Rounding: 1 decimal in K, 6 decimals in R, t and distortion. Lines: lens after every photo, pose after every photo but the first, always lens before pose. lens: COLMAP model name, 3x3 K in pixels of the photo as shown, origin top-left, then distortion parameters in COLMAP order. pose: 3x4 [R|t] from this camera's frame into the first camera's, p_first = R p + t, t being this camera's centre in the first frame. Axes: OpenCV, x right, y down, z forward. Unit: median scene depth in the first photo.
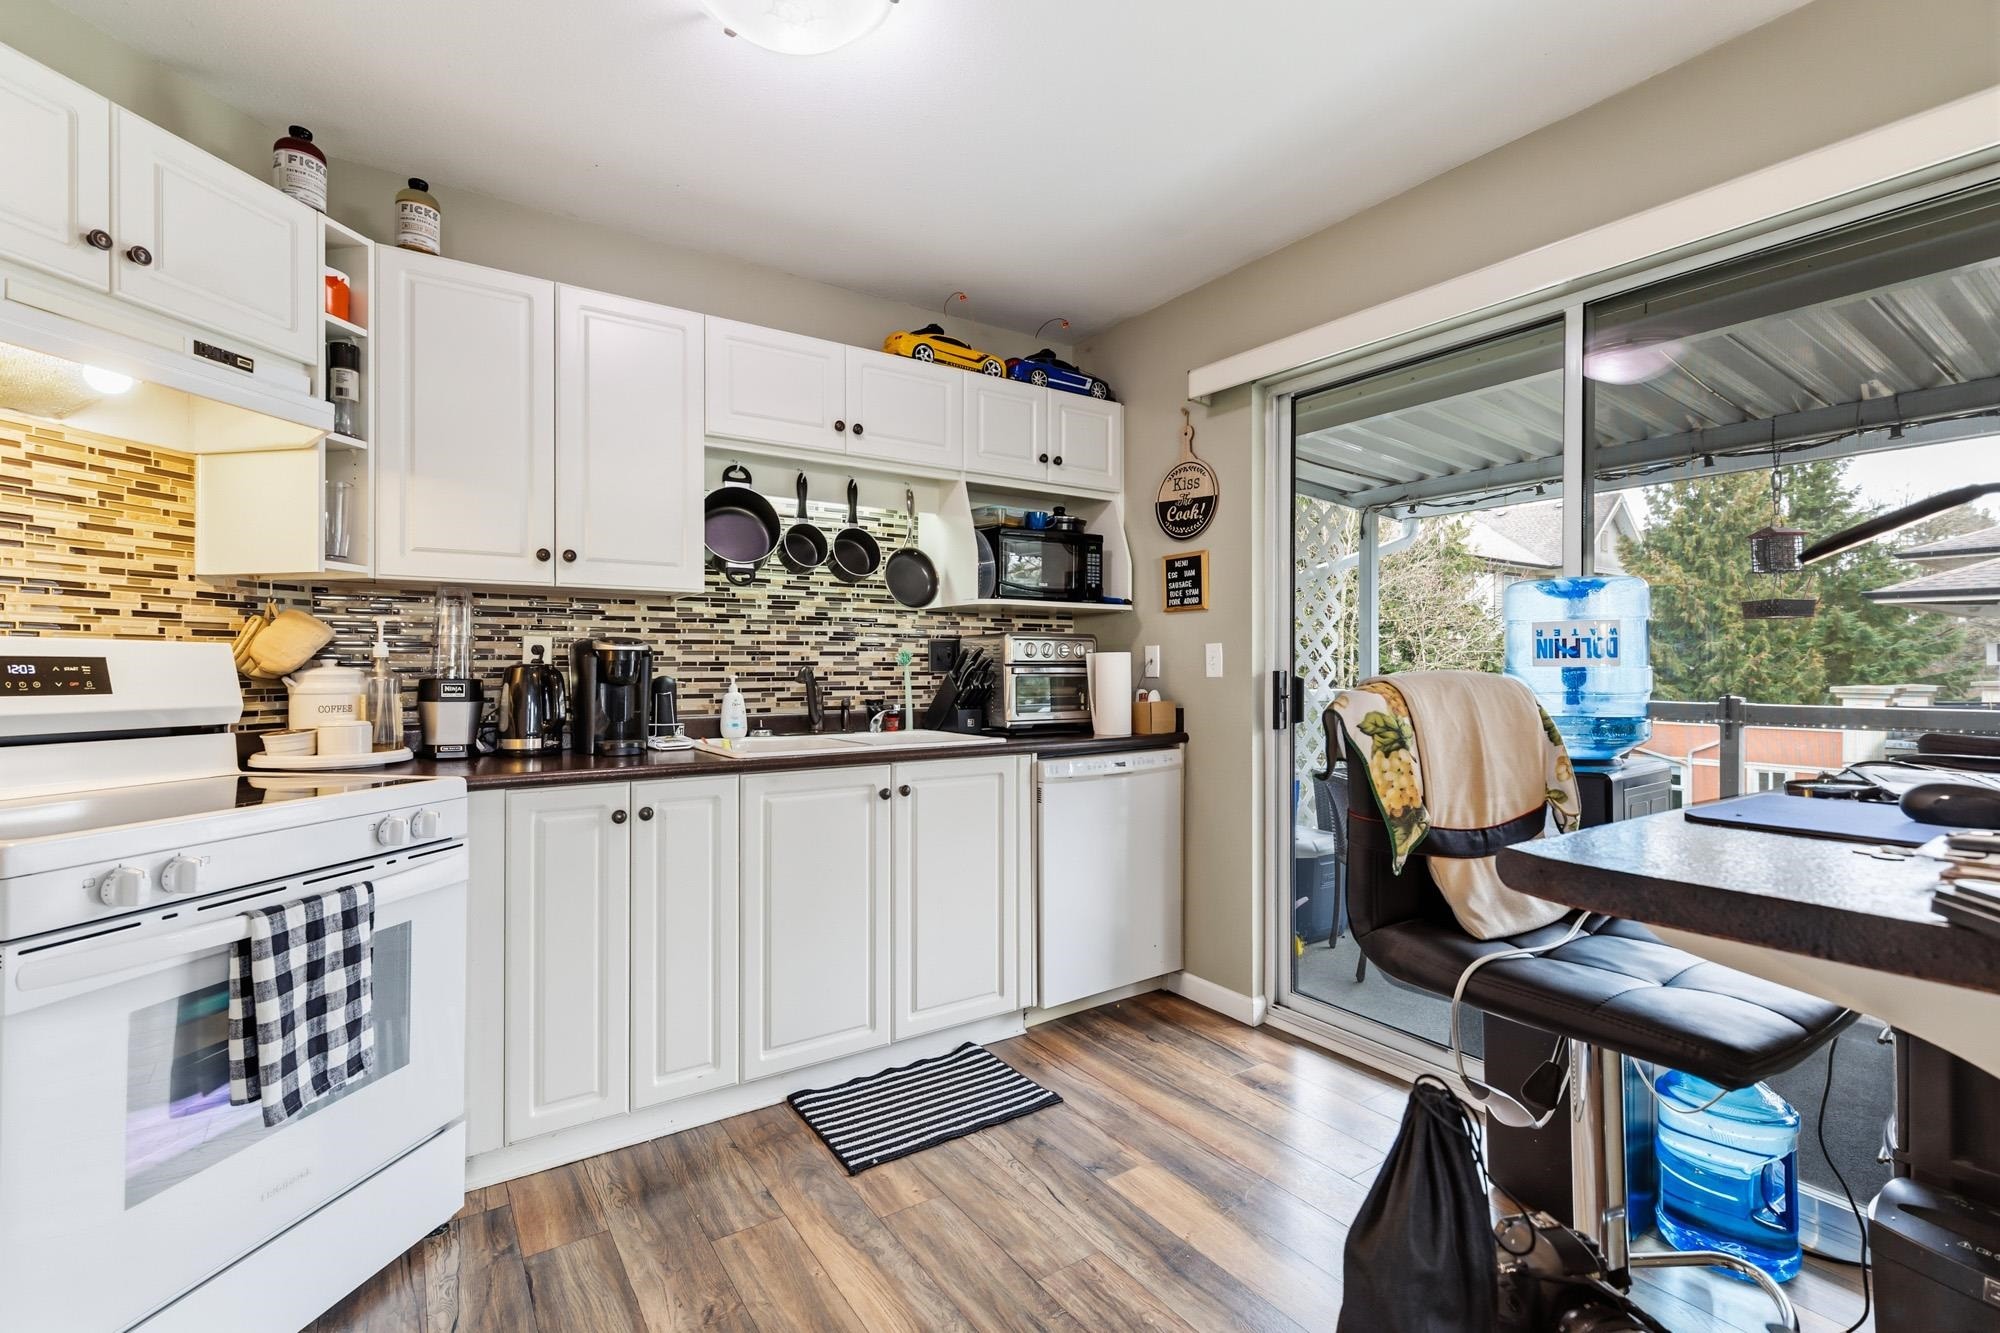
lens RADIAL K [[904.3, 0, 1000.0], [0, 904.3, 666.5], [0, 0, 1]] dist [0.012010, -0.000275]
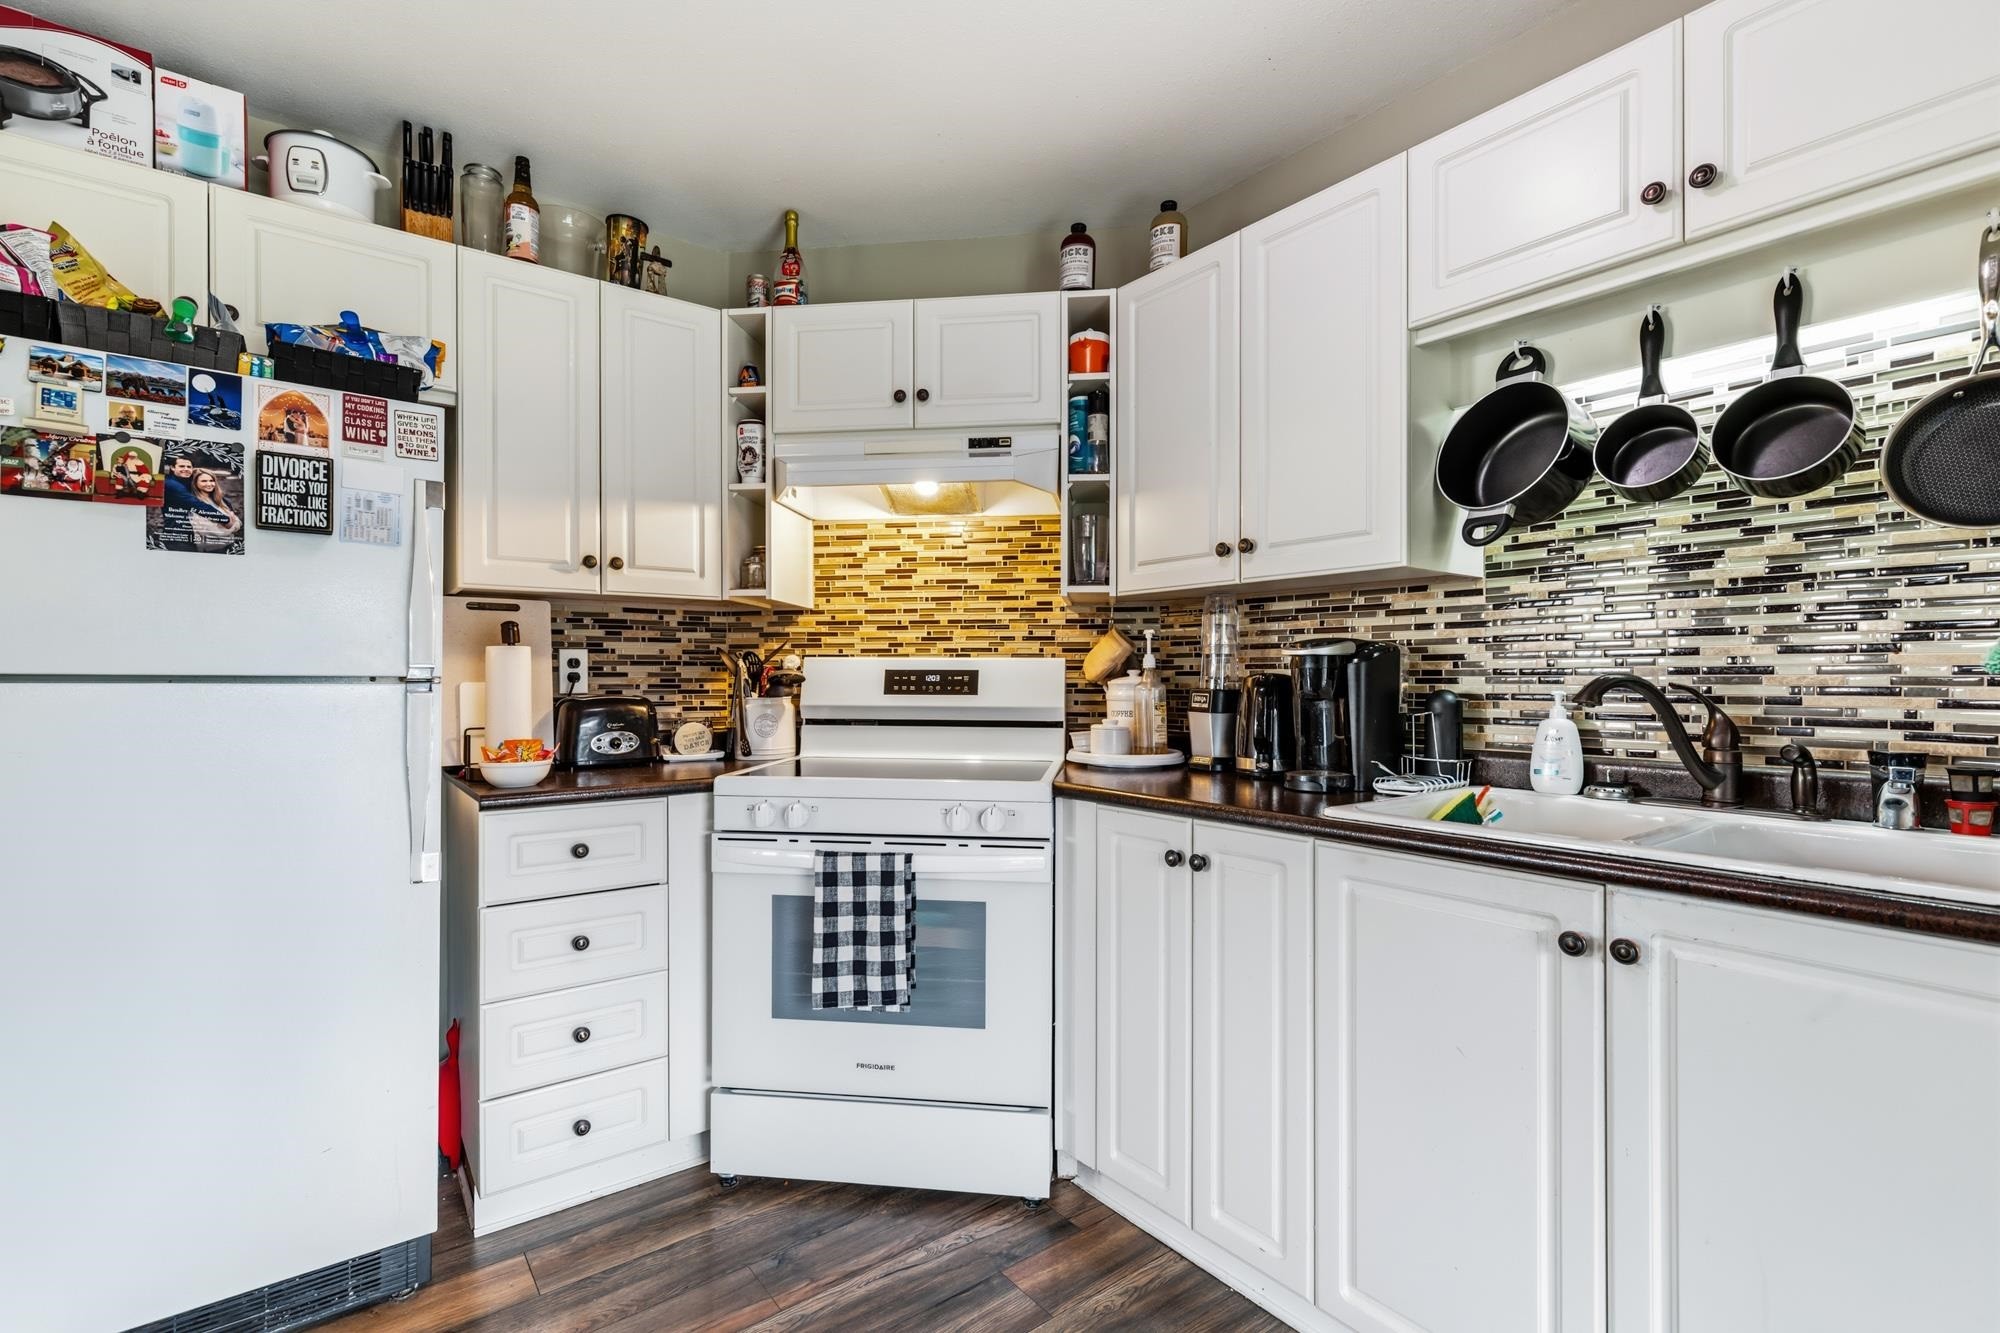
lens RADIAL K [[899.3, 0, 993.7], [0, 899.3, 677.7], [0, 0, 1]] dist [0.010927, -0.005411]
pose [[0.061721, 0.001006, -0.998093, 0.300454], [0.000431, 0.999999, 0.001035, 0.000318], [0.998093, -0.000494, 0.061720, 0.612134]]
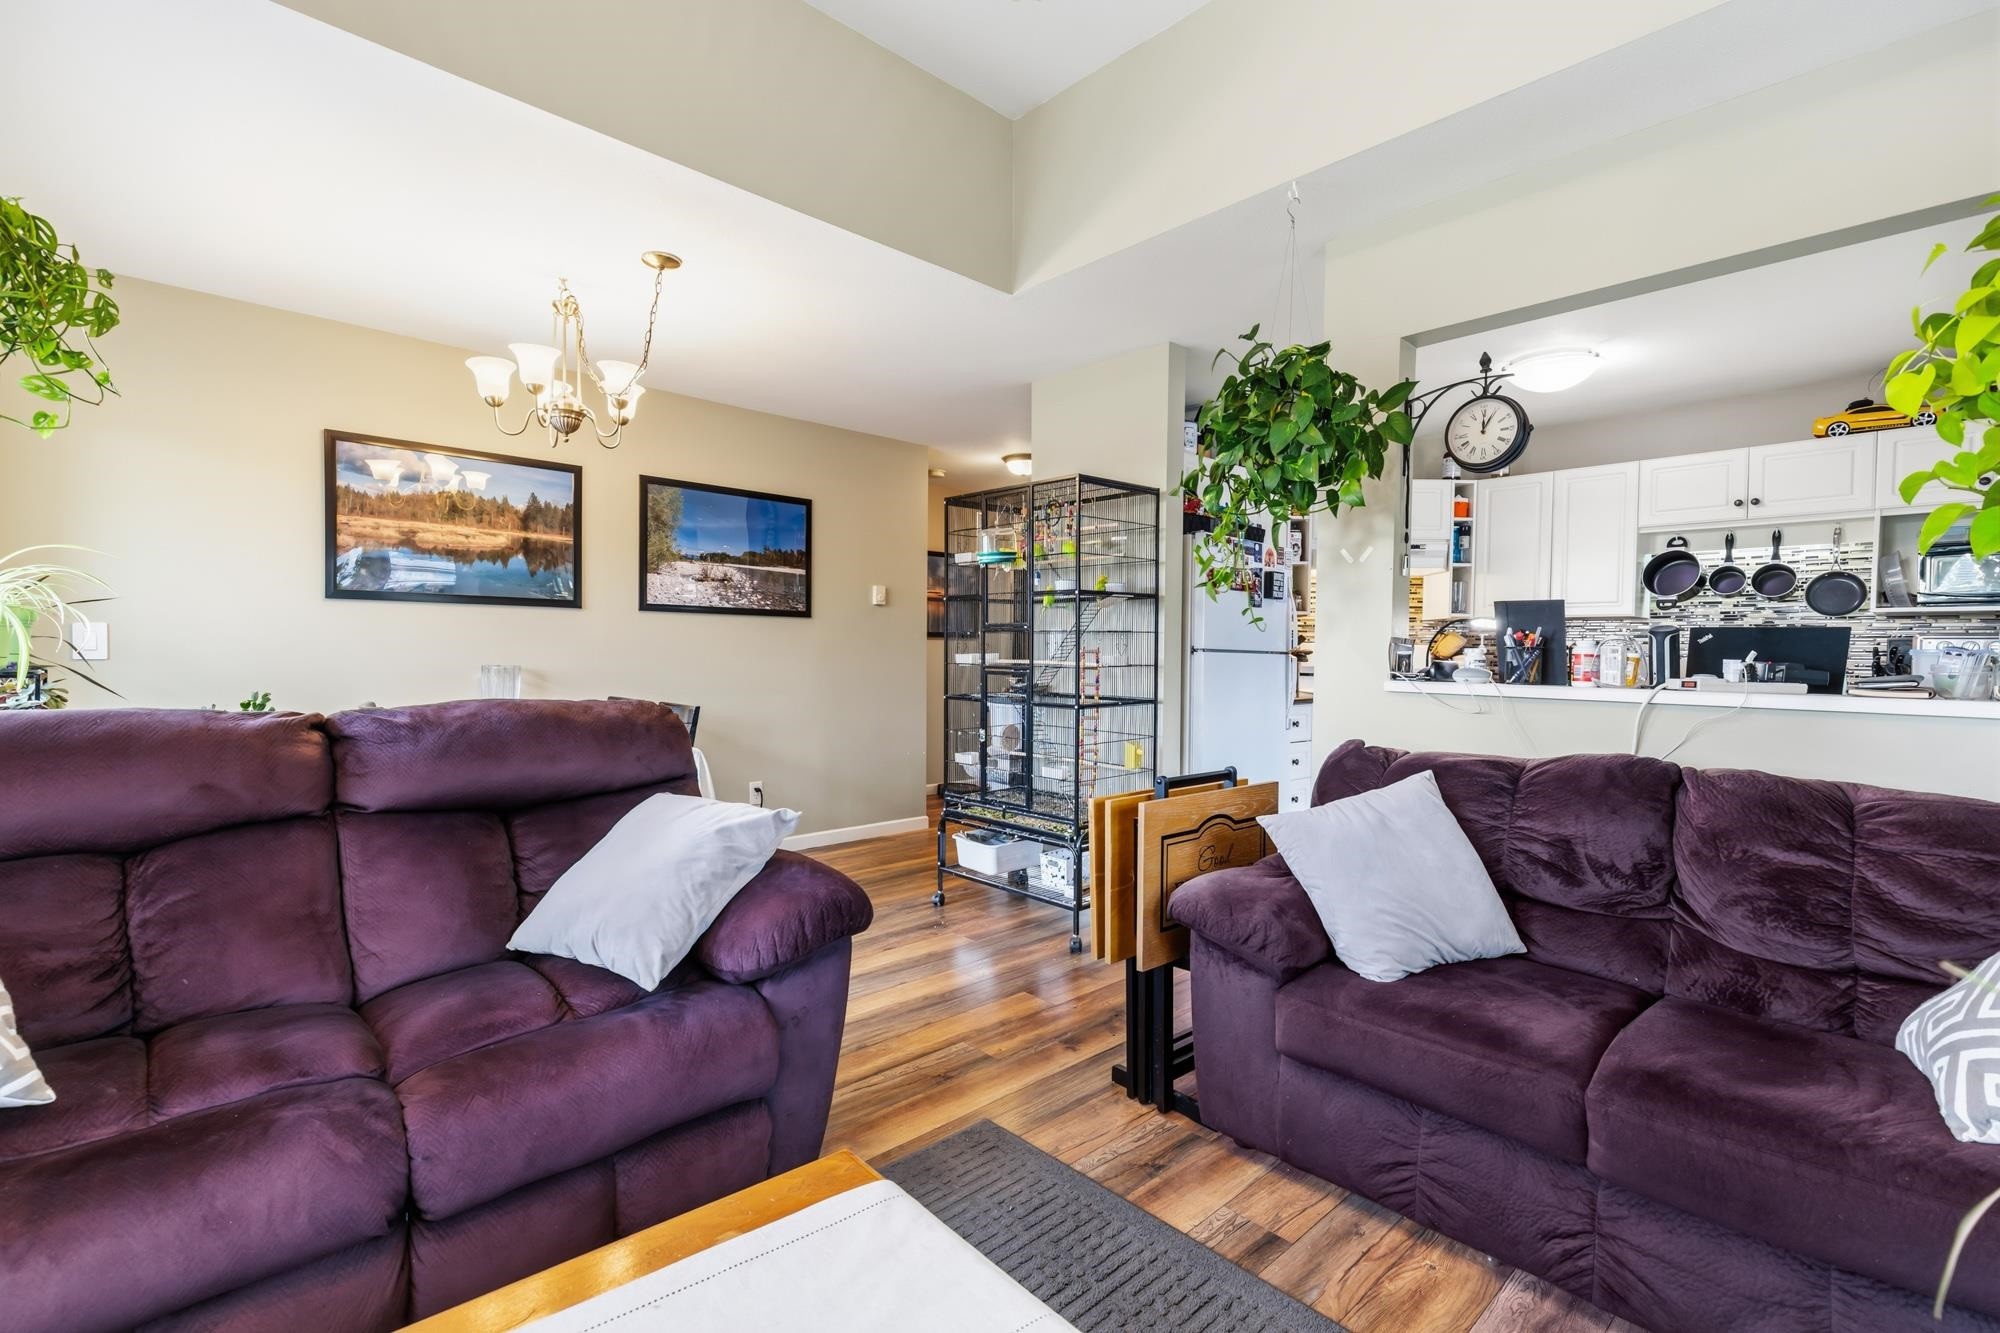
lens RADIAL K [[904.3, 0, 1000.0], [0, 904.3, 666.5], [0, 0, 1]] dist [0.012010, -0.000275]
pose [[0.163704, 0.020568, -0.986295, 1.172824], [-0.014269, 0.999727, 0.018480, 0.003420], [0.986406, 0.011048, 0.163953, -0.505320]]
